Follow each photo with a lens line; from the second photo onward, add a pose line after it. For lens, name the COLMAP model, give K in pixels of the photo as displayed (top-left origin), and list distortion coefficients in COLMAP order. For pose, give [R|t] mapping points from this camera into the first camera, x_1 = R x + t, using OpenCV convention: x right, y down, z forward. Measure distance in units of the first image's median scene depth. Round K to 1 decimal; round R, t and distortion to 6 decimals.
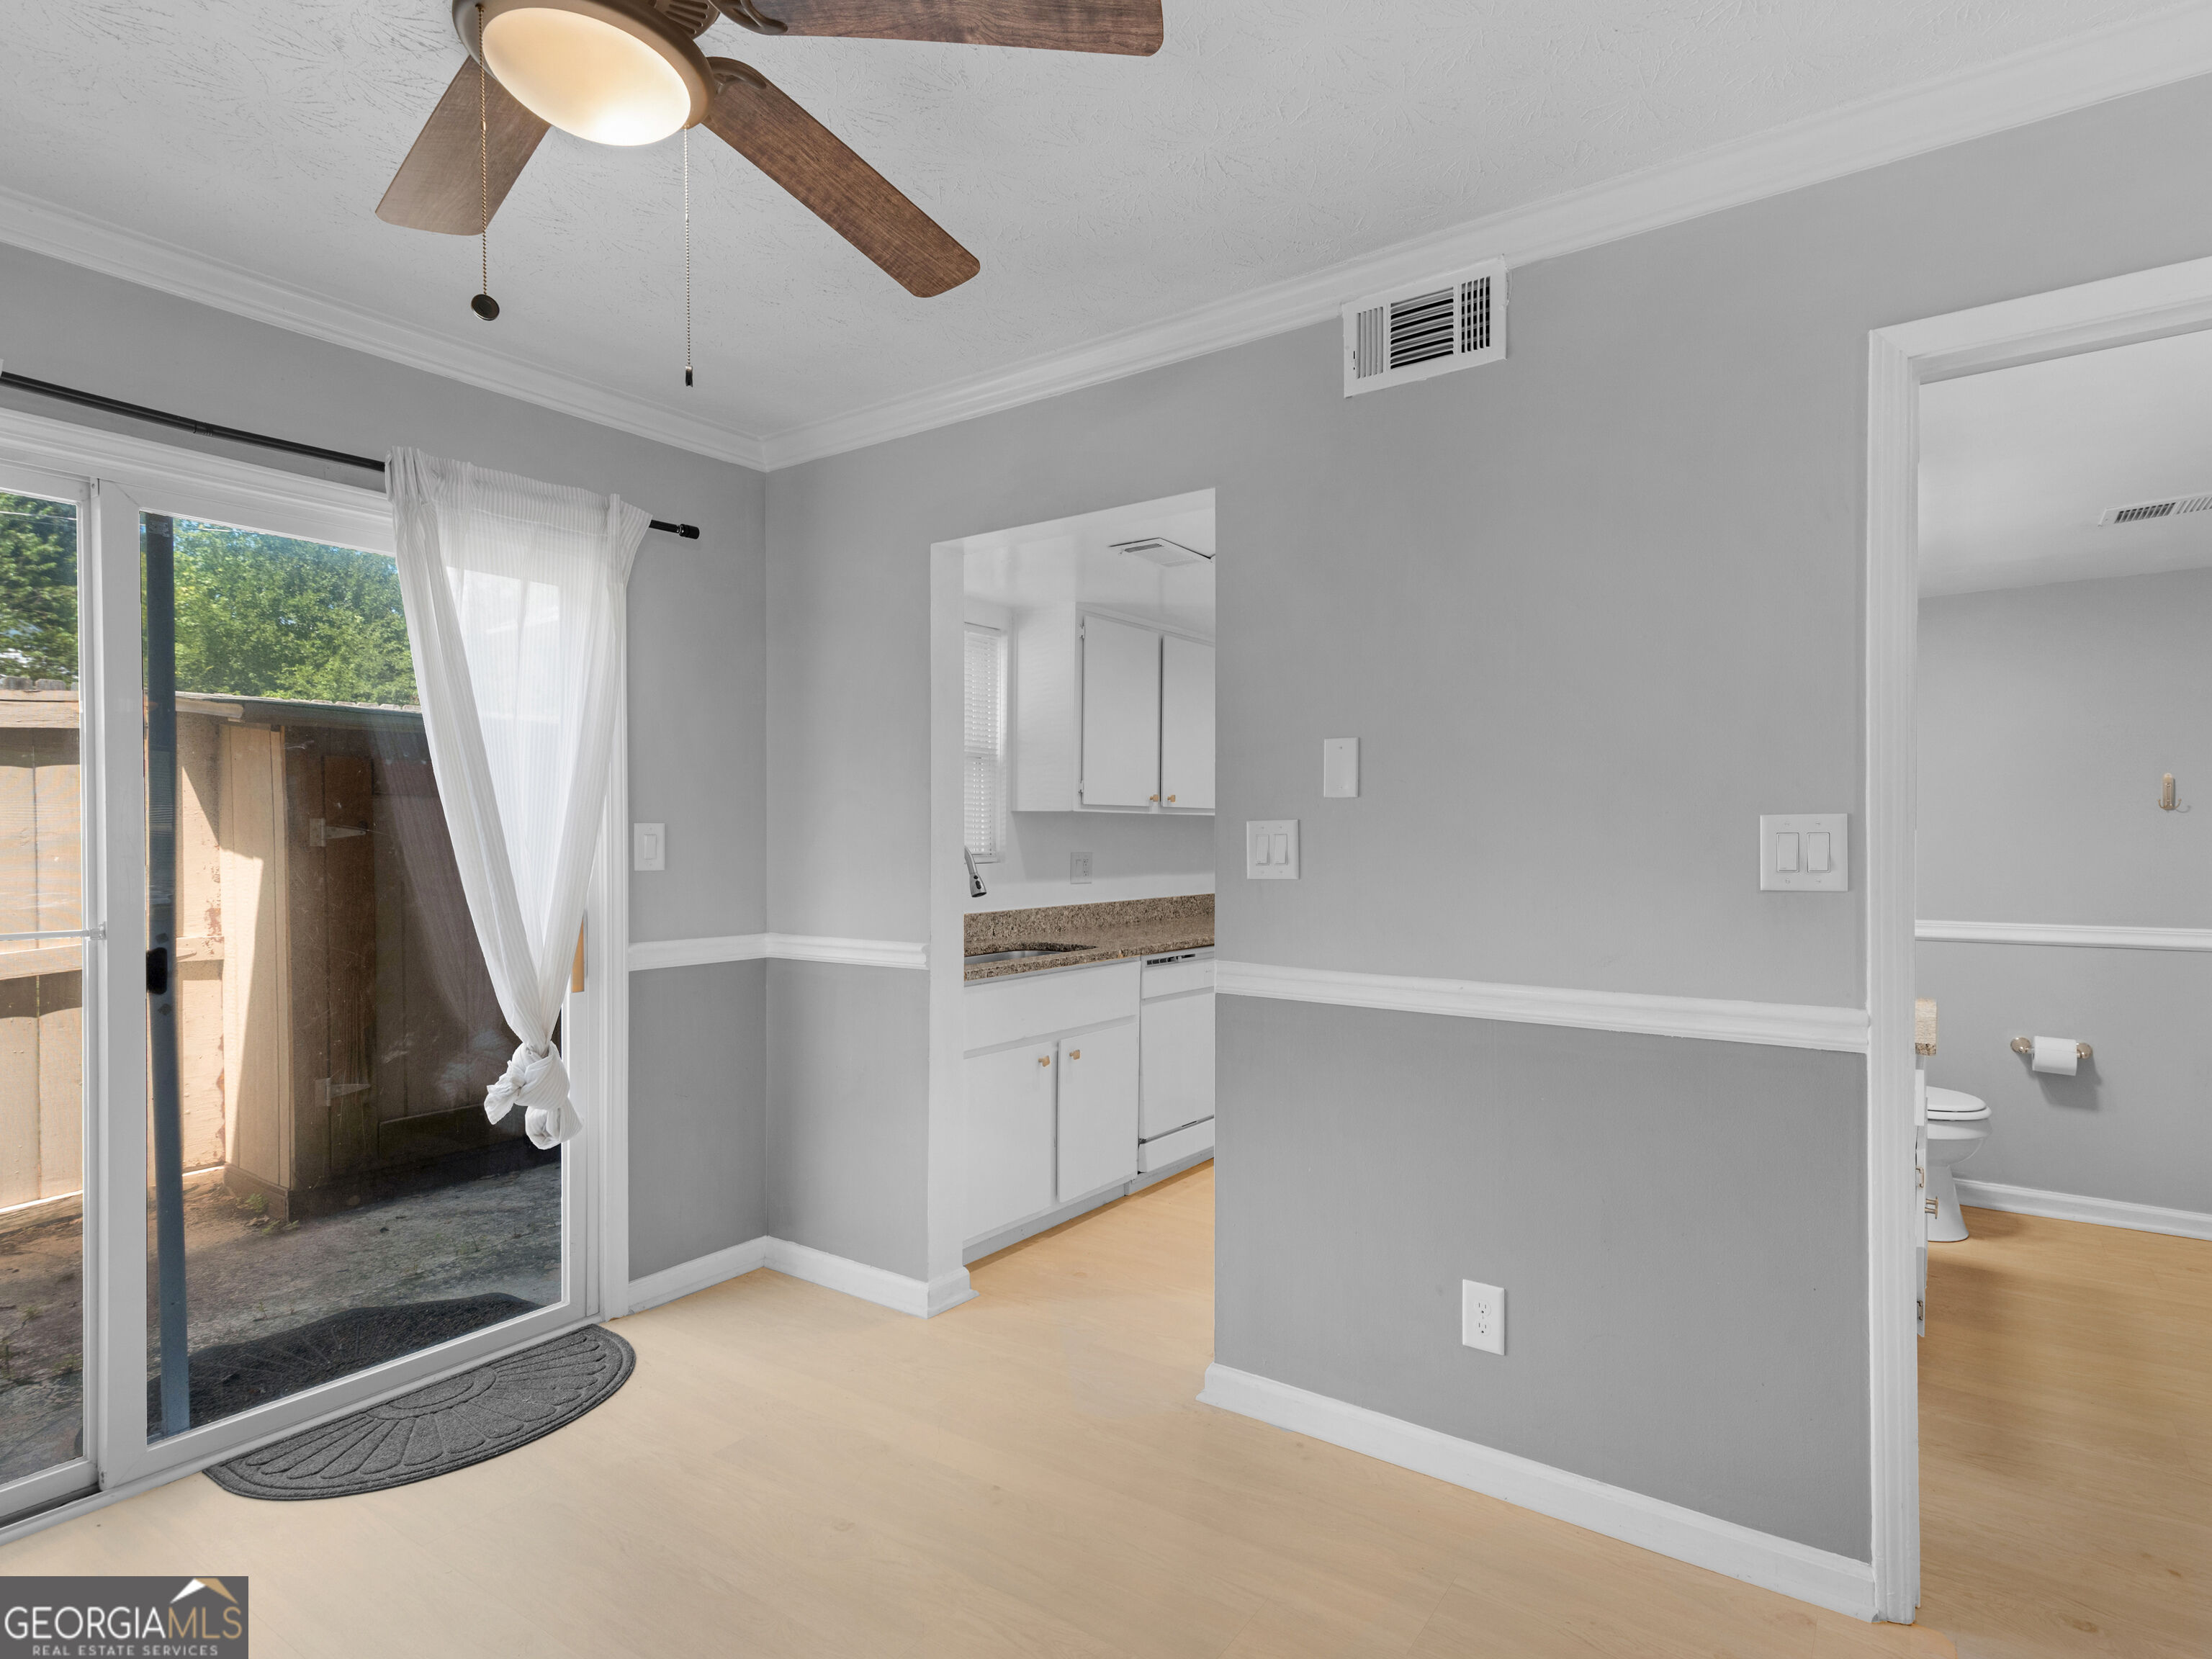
lens RADIAL K [[1130.9, 0, 1148.2], [0, 1130.9, 835.0], [0, 0, 1]] dist [0.010032, -0.000824]
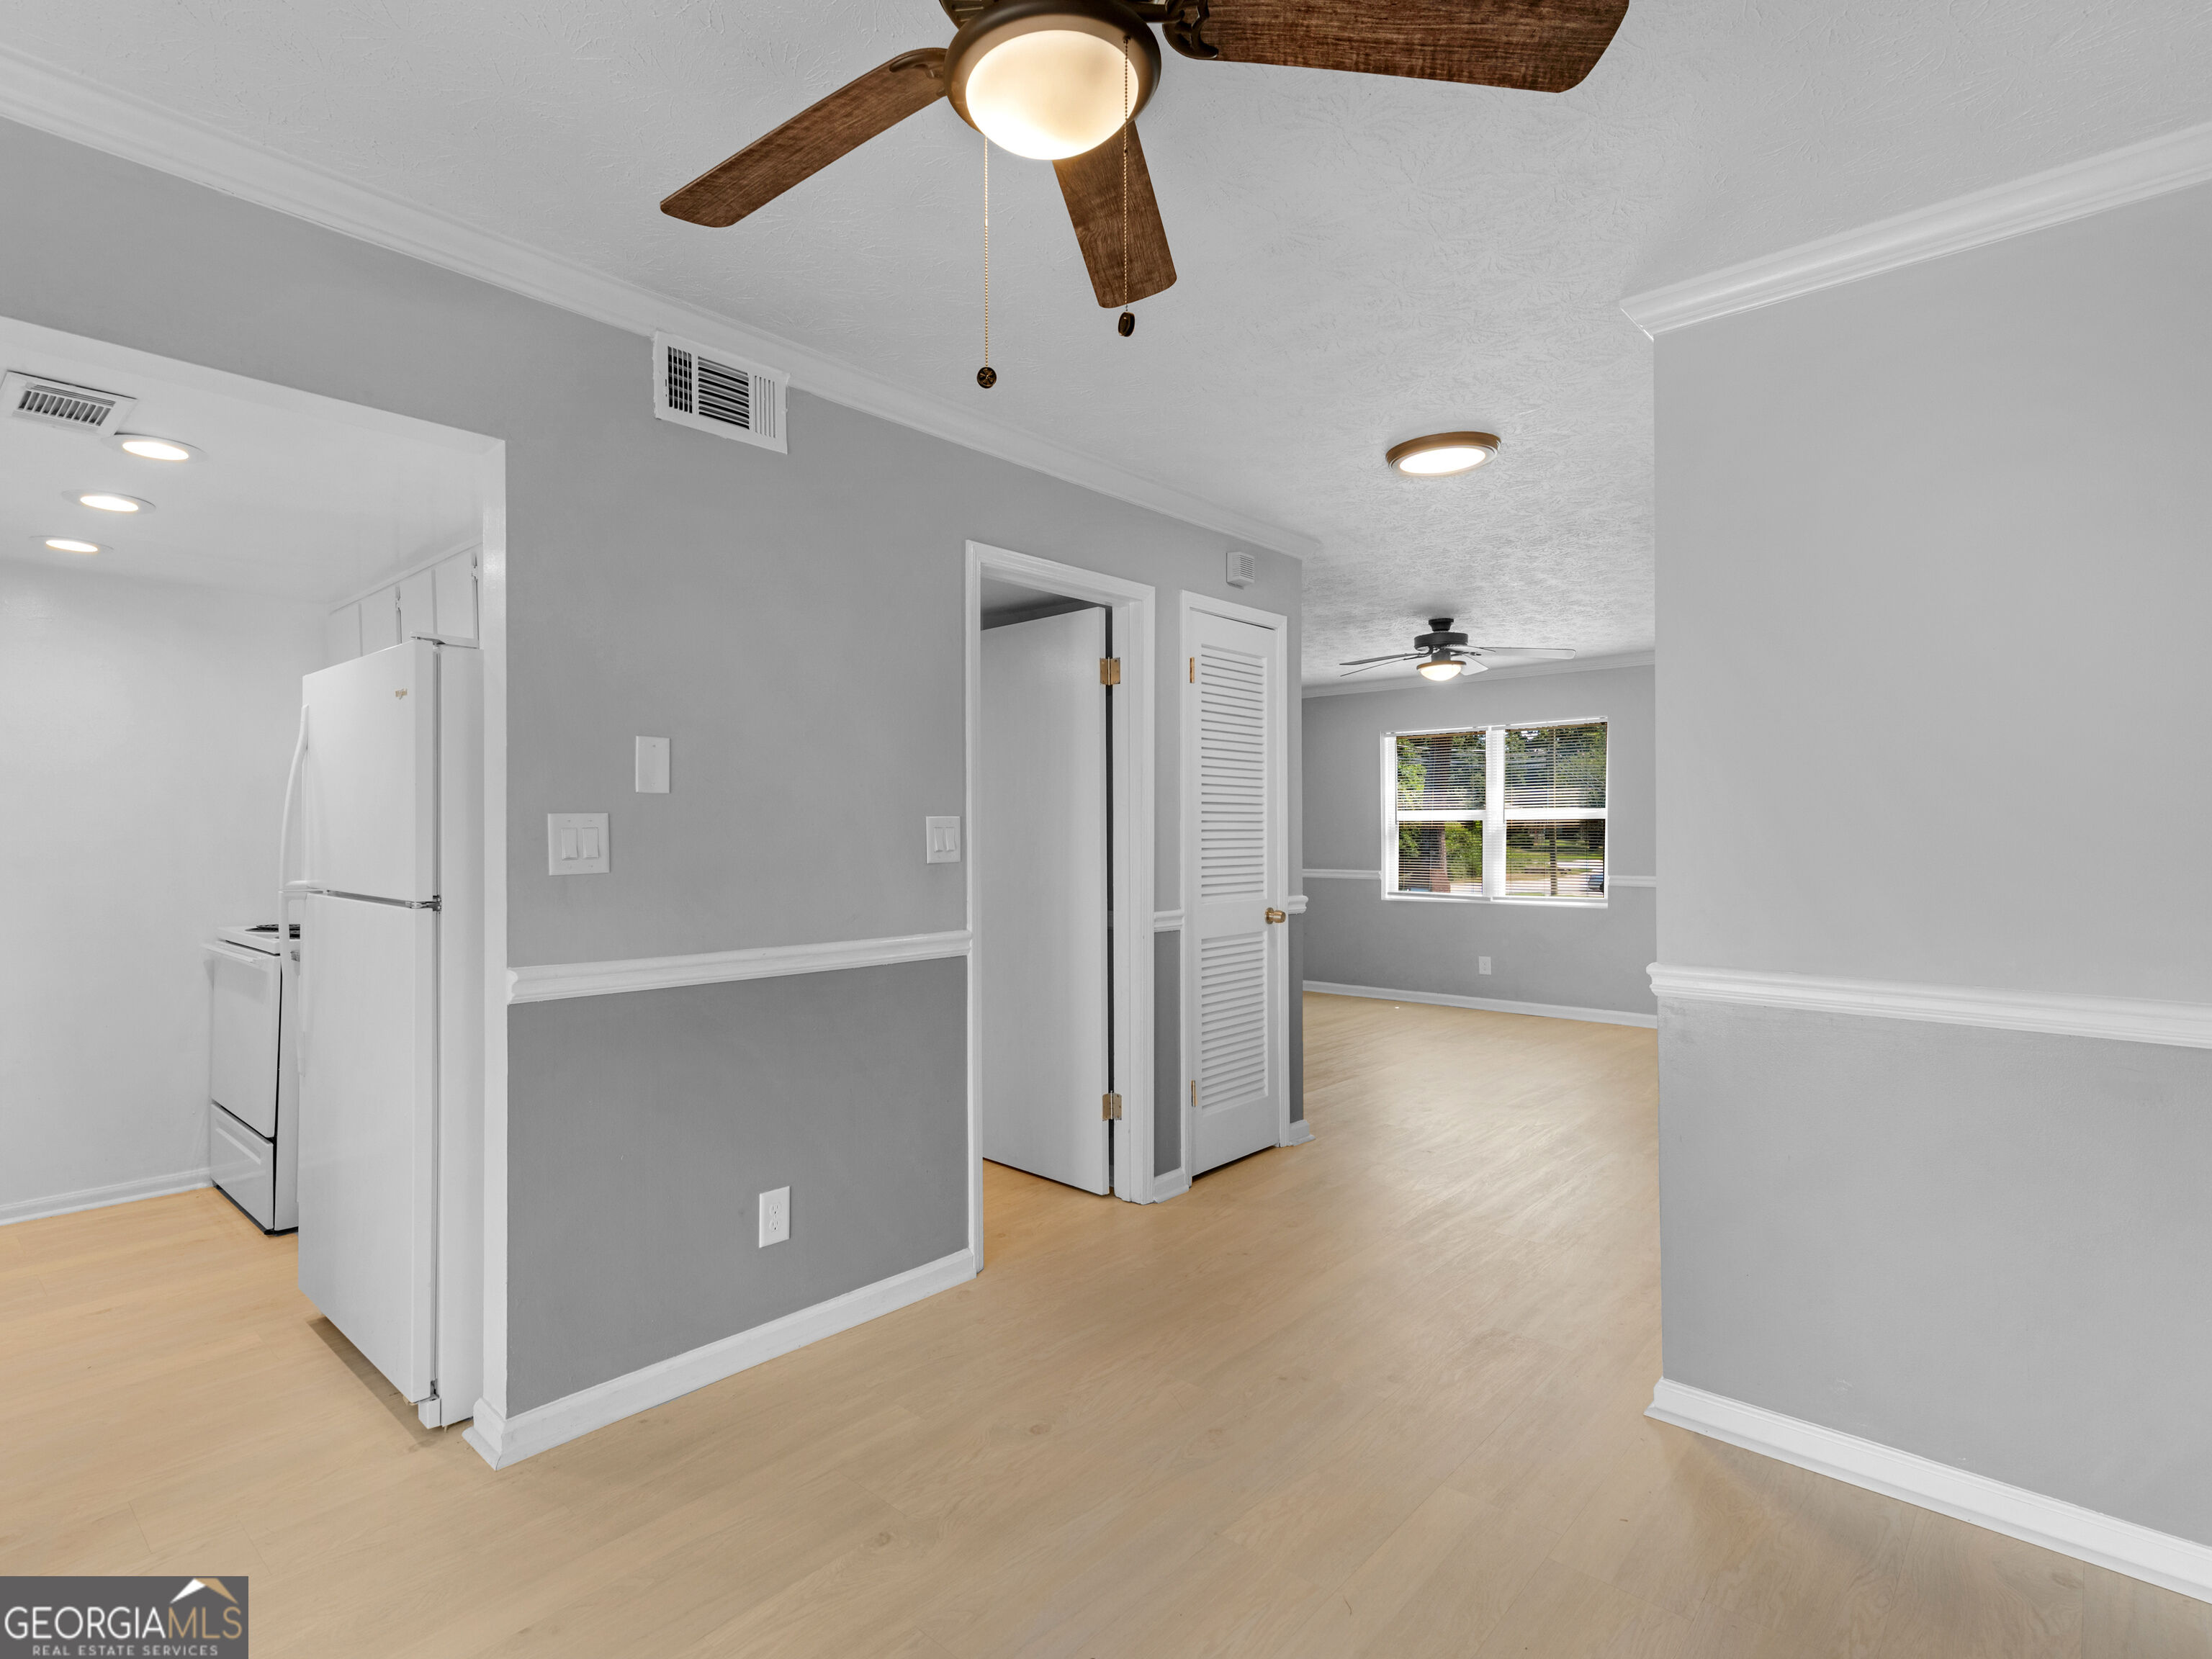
lens RADIAL K [[1130.9, 0, 1075.8], [0, 1130.9, 818.8], [0, 0, 1]] dist [0.010032, -0.000824]
pose [[0.142614, 0.009000, 0.989737, -0.834348], [-0.003579, 0.999957, -0.008577, -0.001527], [-0.989772, -0.002320, 0.142640, 0.465105]]
